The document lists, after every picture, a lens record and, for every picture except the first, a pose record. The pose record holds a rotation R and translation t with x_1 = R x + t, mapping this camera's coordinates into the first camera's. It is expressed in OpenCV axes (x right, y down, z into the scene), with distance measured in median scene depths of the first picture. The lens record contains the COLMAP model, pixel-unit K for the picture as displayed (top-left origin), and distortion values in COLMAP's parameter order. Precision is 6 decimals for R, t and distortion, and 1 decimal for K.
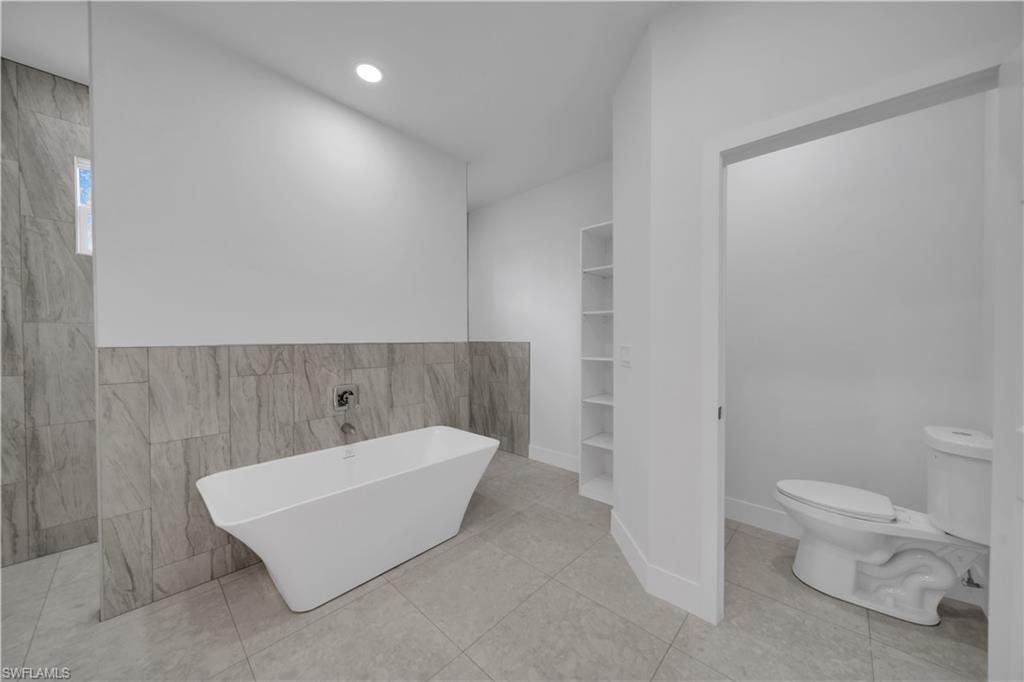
lens RADIAL K [[355.1, 0, 513.4], [0, 355.1, 343.5], [0, 0, 1]] dist [0.001926, -0.001197]
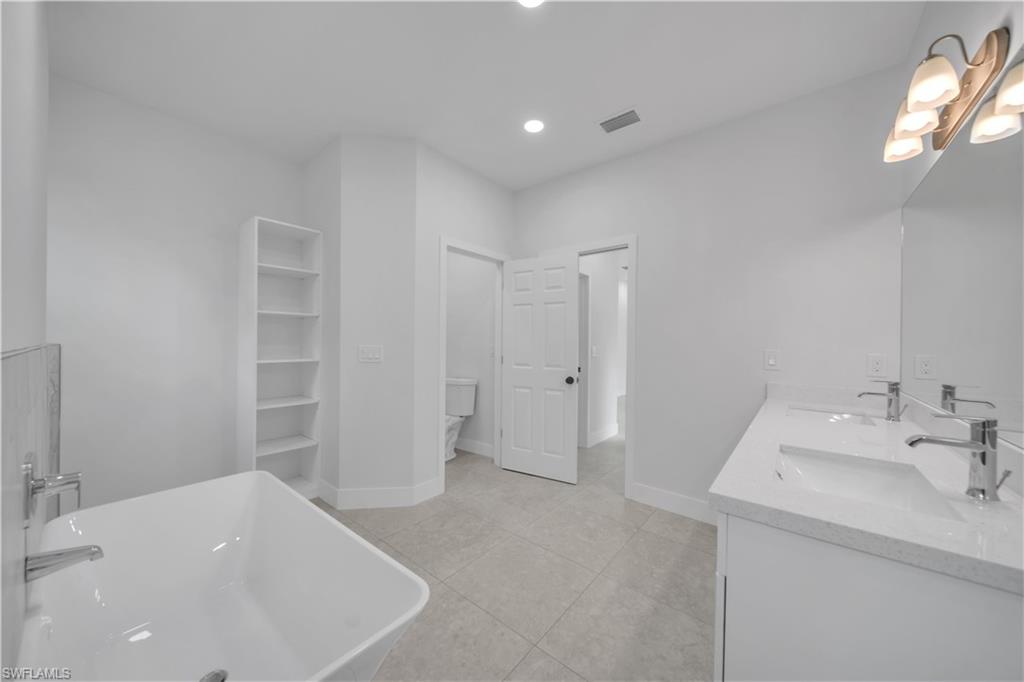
lens RADIAL K [[355.1, 0, 509.6], [0, 355.1, 341.4], [0, 0, 1]] dist [0.001926, -0.001197]
pose [[-0.054935, -0.002584, 0.998487, -0.964281], [0.004361, 0.999986, 0.002828, -0.012004], [-0.998480, 0.004509, -0.054923, 0.542845]]
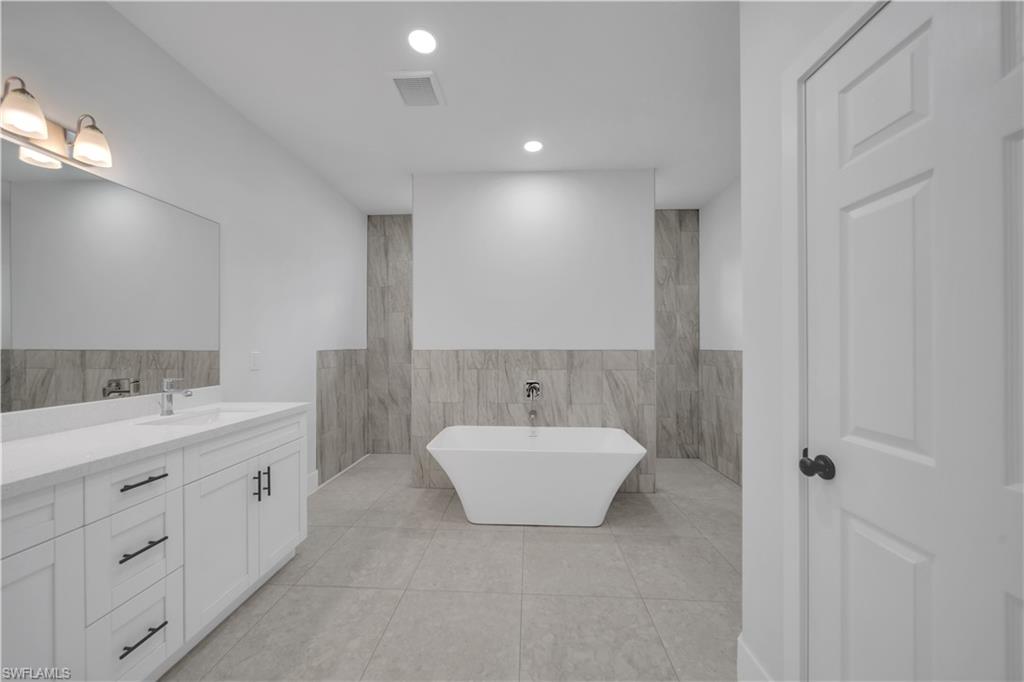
lens RADIAL K [[355.1, 0, 512.4], [0, 355.1, 344.2], [0, 0, 1]] dist [0.001926, -0.001197]
pose [[0.645493, -0.000744, -0.763766, 0.530702], [-0.014345, 0.999811, -0.013097, -0.002384], [0.763632, 0.019411, 0.645360, 0.093457]]
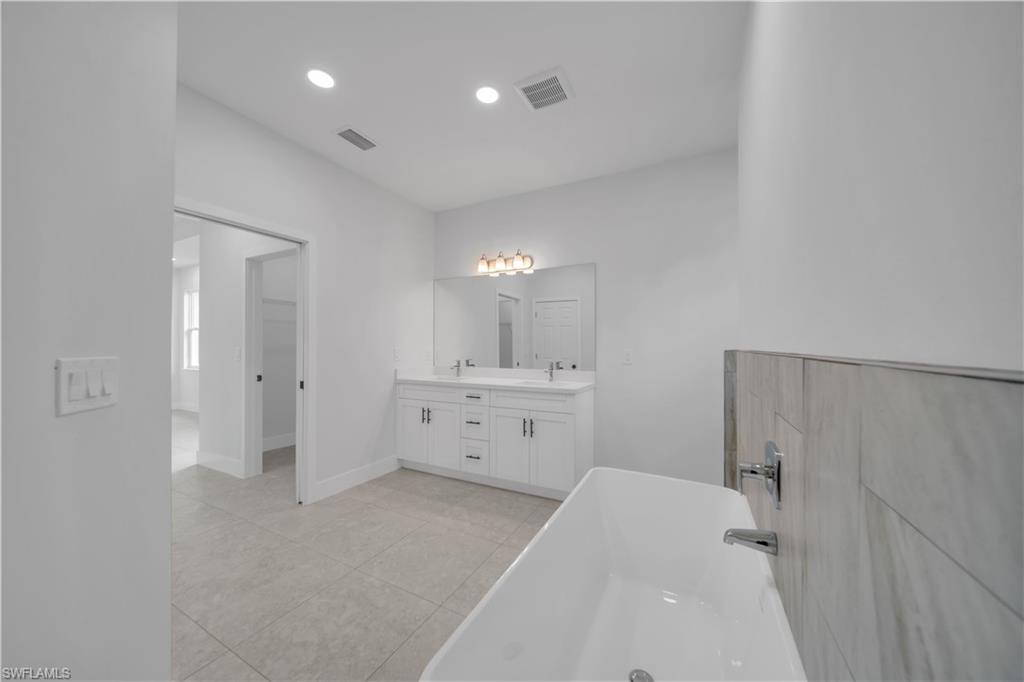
lens RADIAL K [[355.1, 0, 512.0], [0, 355.1, 343.5], [0, 0, 1]] dist [0.001926, -0.001197]
pose [[-0.964981, -0.000588, -0.262320, -0.040300], [-0.002886, 0.999961, 0.008374, -0.016672], [0.262305, 0.008838, -0.964945, 1.461691]]
